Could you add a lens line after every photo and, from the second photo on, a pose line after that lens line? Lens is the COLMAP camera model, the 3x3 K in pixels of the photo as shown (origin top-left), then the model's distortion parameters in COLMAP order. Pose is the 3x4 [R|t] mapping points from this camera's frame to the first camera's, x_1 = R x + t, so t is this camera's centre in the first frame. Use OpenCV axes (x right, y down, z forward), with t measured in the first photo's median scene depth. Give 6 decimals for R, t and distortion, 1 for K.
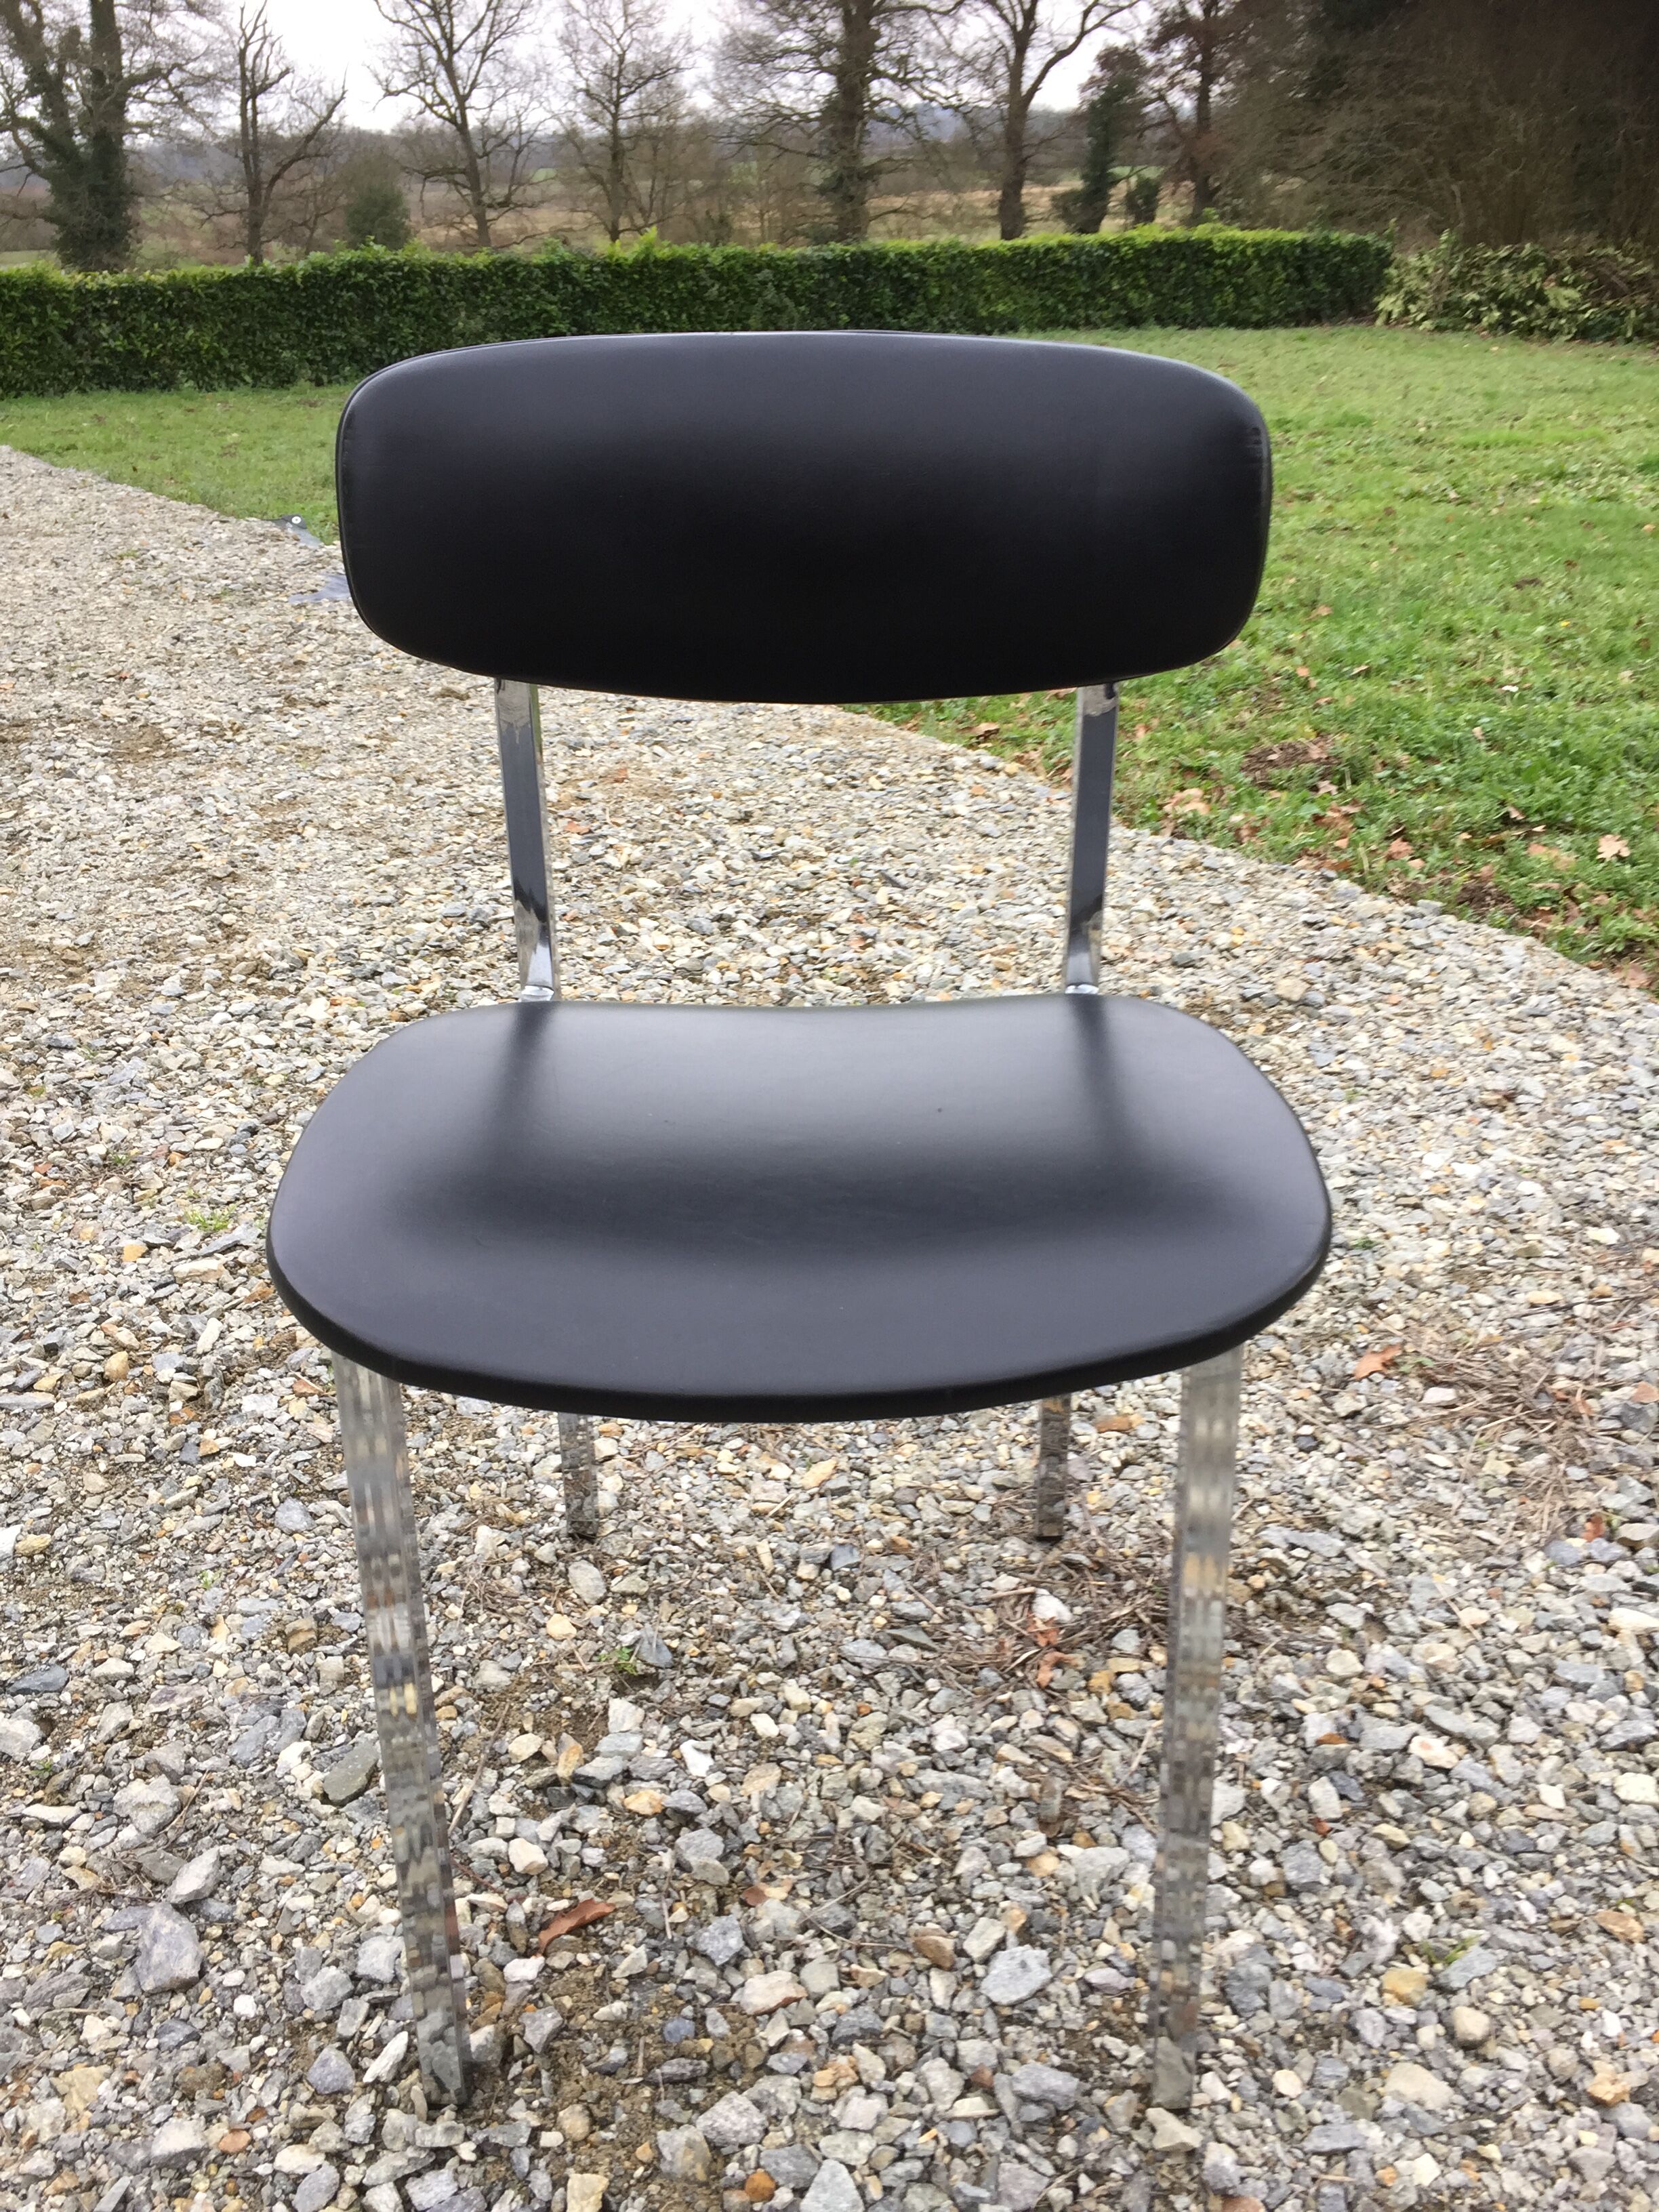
lens RADIAL K [[1942.0, 0, 832.4], [0, 1942.0, 1107.6], [0, 0, 1]] dist [0.078443, -0.095633]
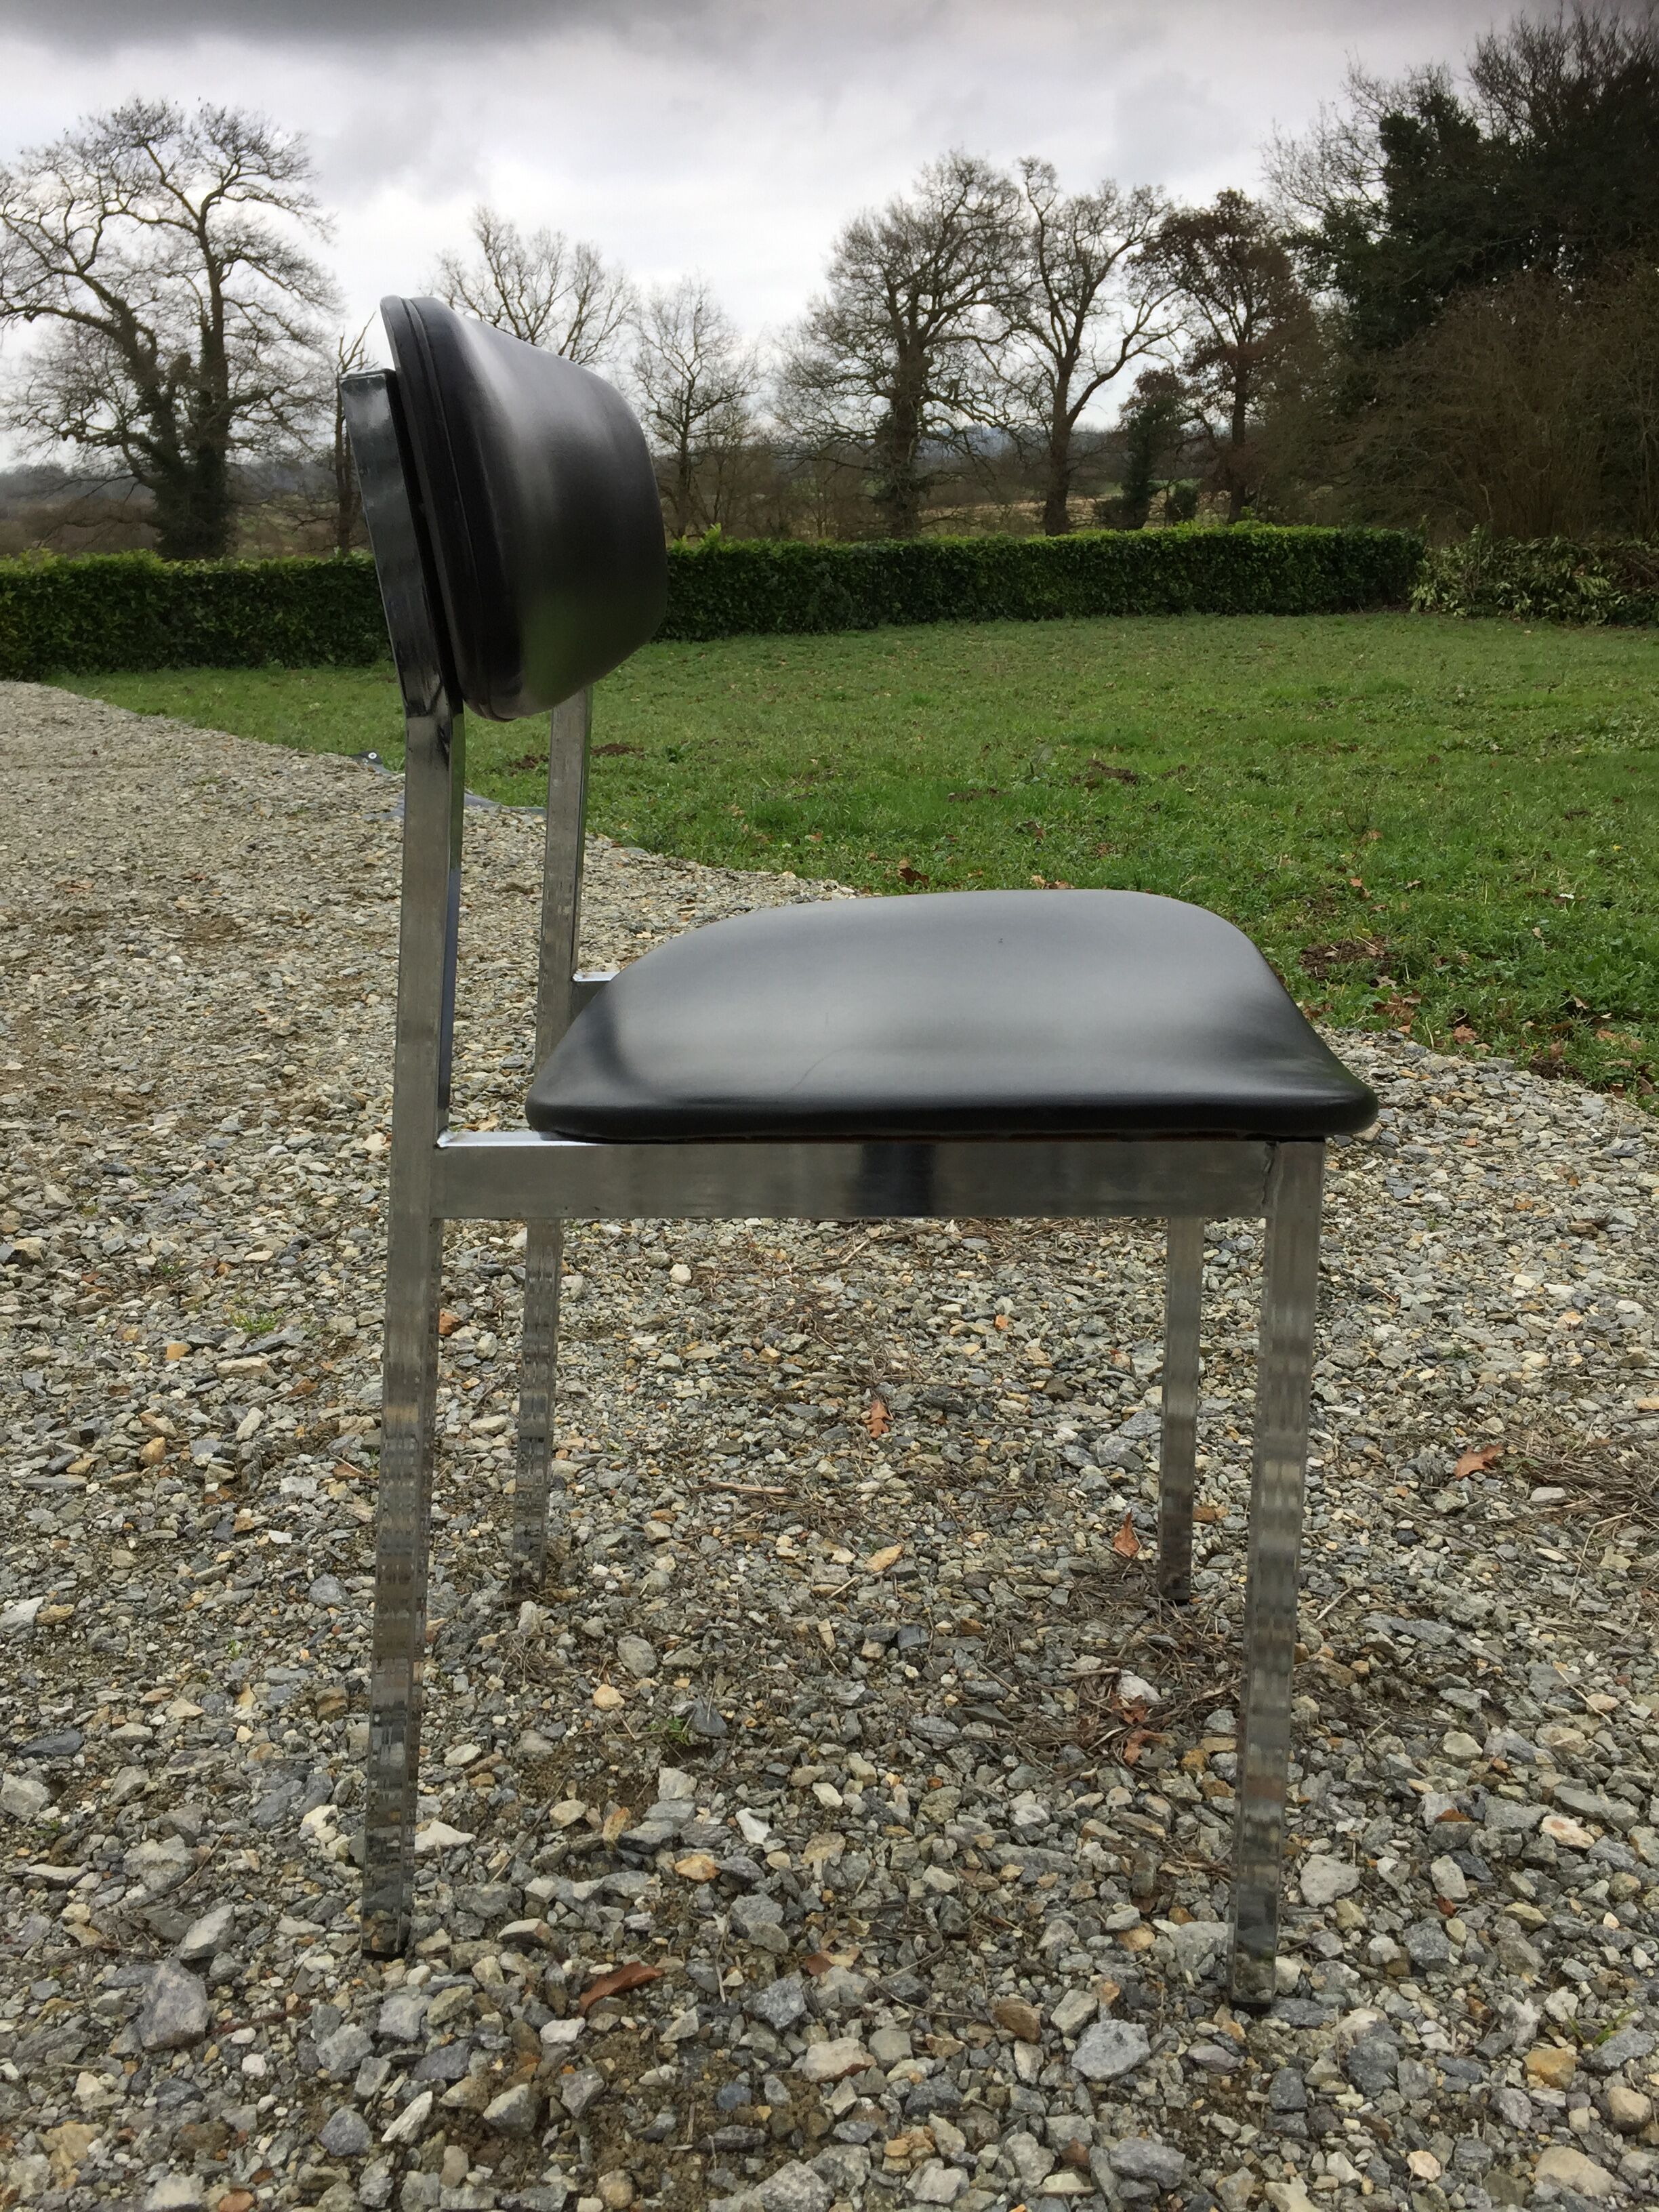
lens RADIAL K [[1942.0, 0, 826.6], [0, 1942.0, 1101.8], [0, 0, 1]] dist [0.078443, -0.095633]
pose [[0.999561, 0.010621, -0.027654, -0.010996], [-0.014332, 0.990377, -0.137651, 0.098675], [0.025926, 0.137987, 0.990095, 0.036321]]
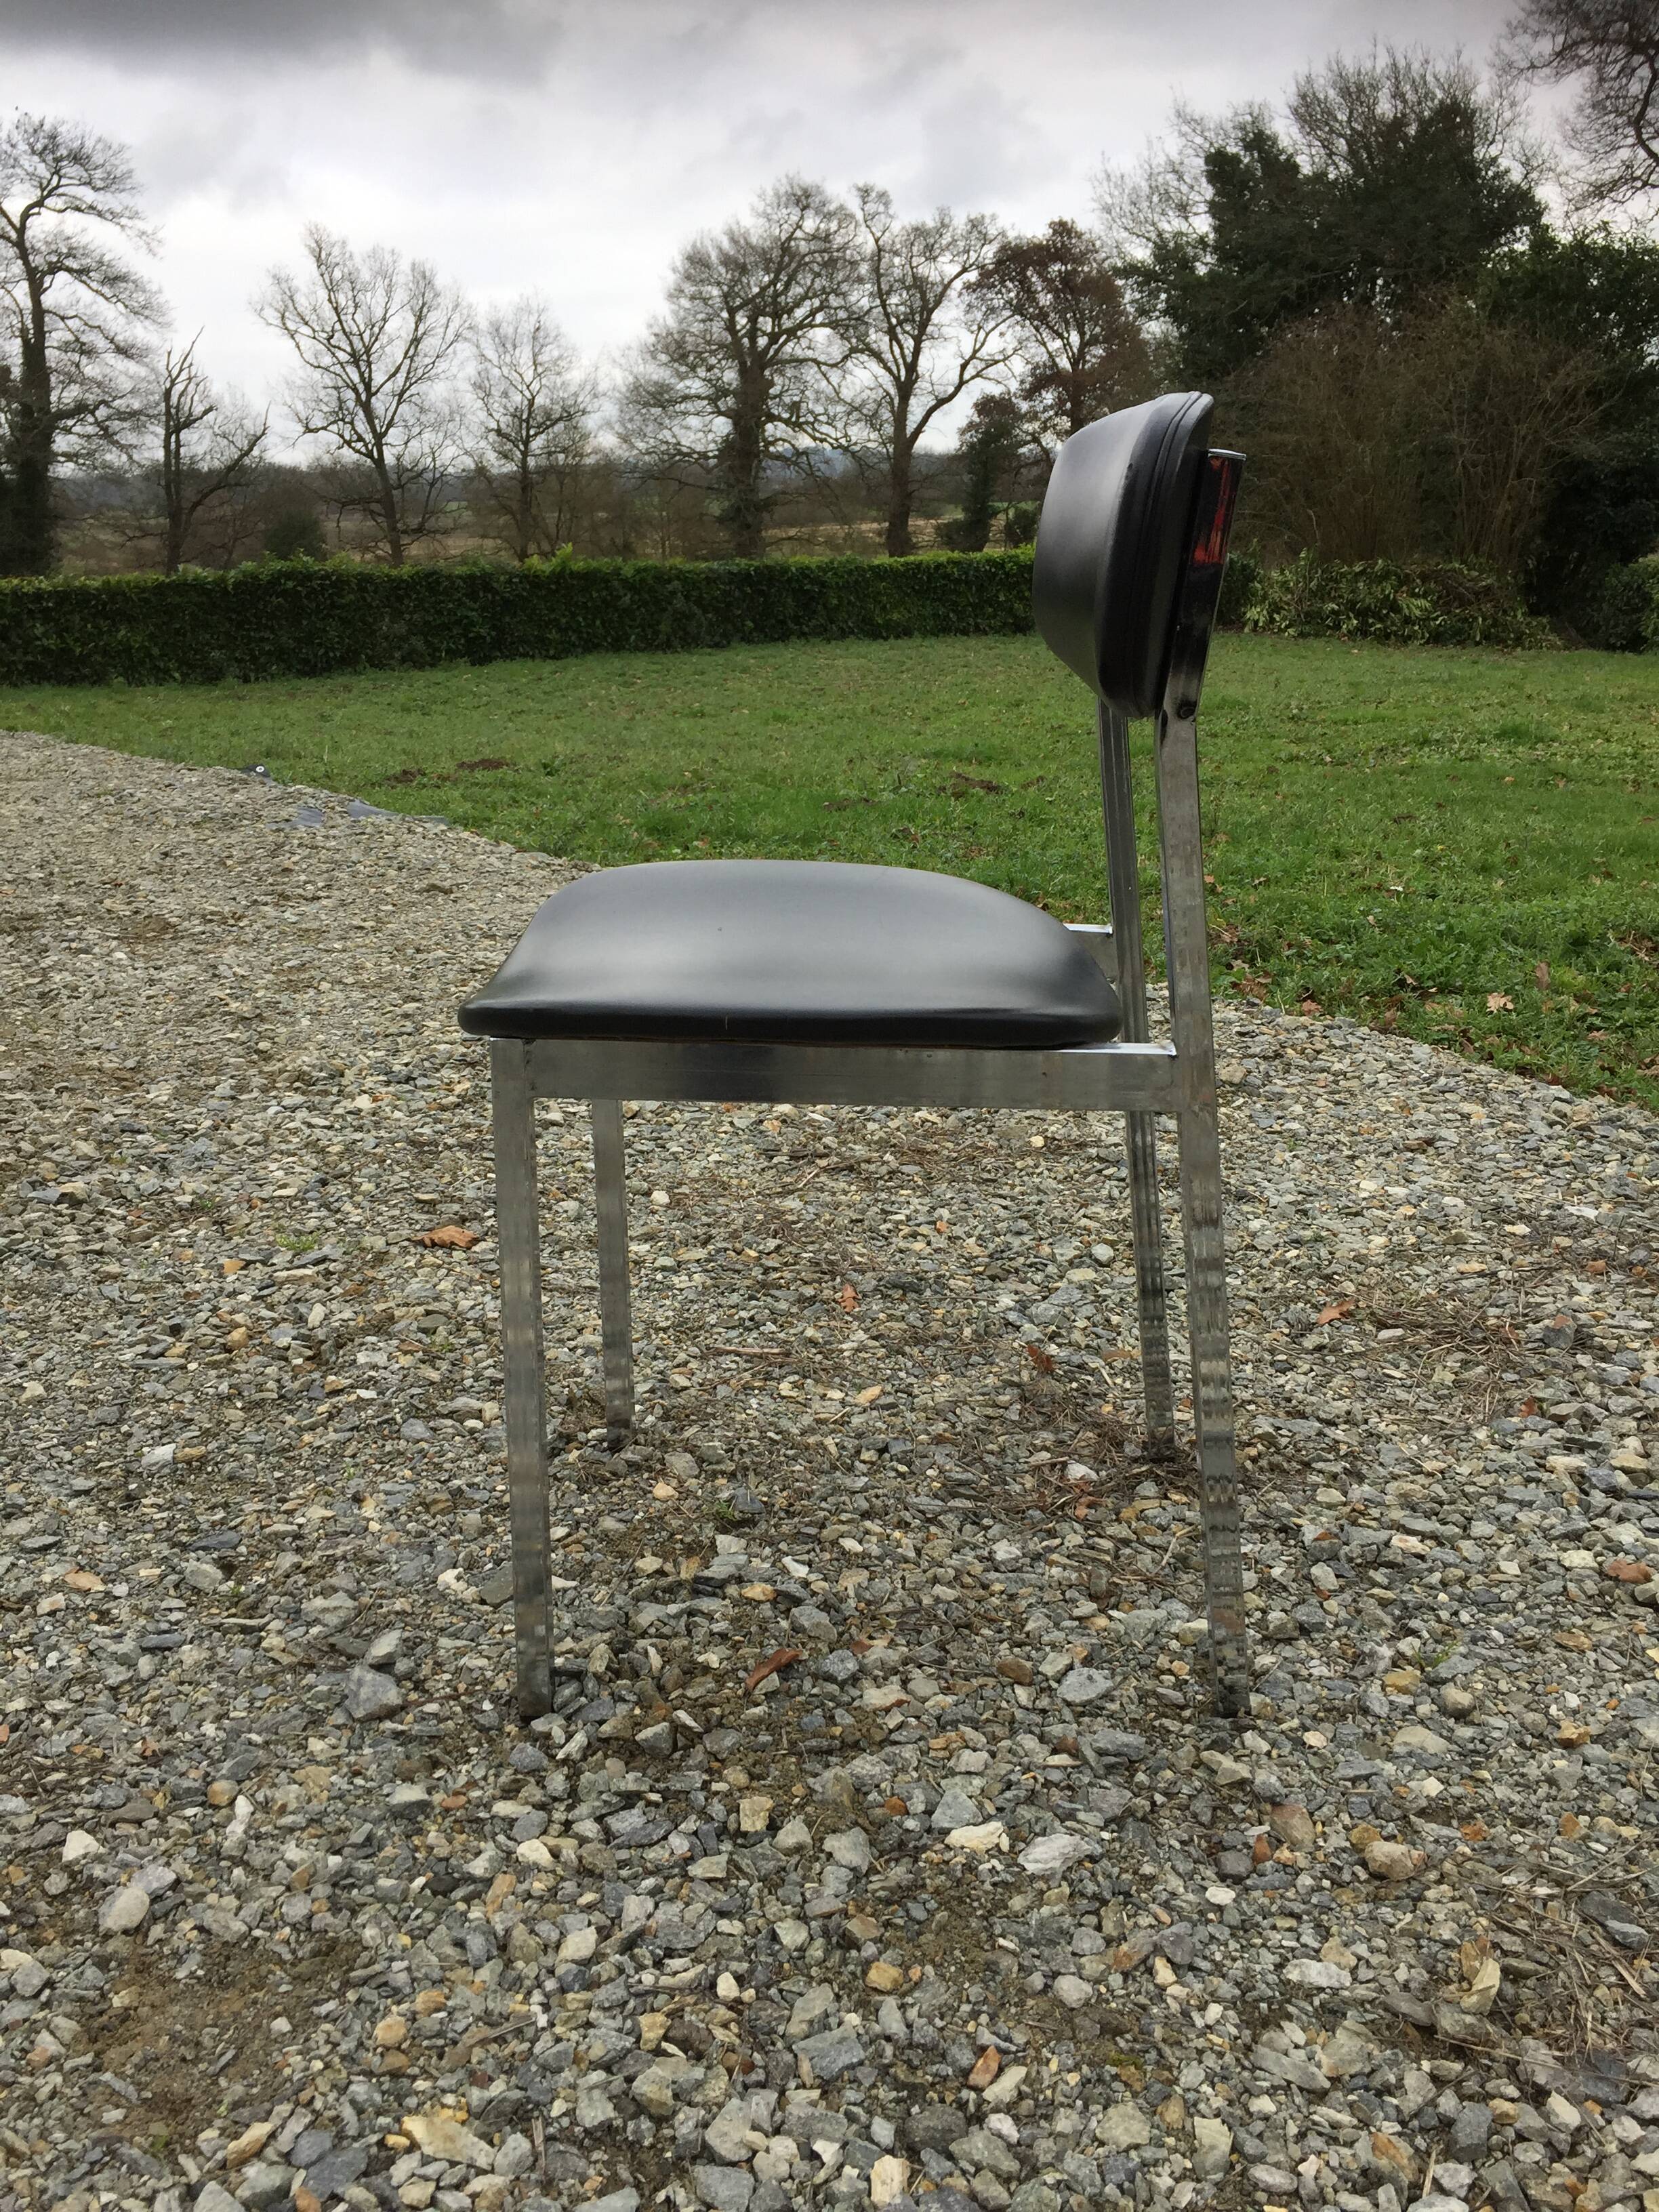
lens RADIAL K [[1943.7, 0, 821.1], [0, 1943.7, 1095.2], [0, 0, 1]] dist [0.085623, -0.113970]
pose [[0.998961, -0.005993, 0.045188, -0.085812], [0.012727, 0.988569, -0.150231, 0.183973], [-0.043771, 0.150650, 0.987618, -0.170638]]
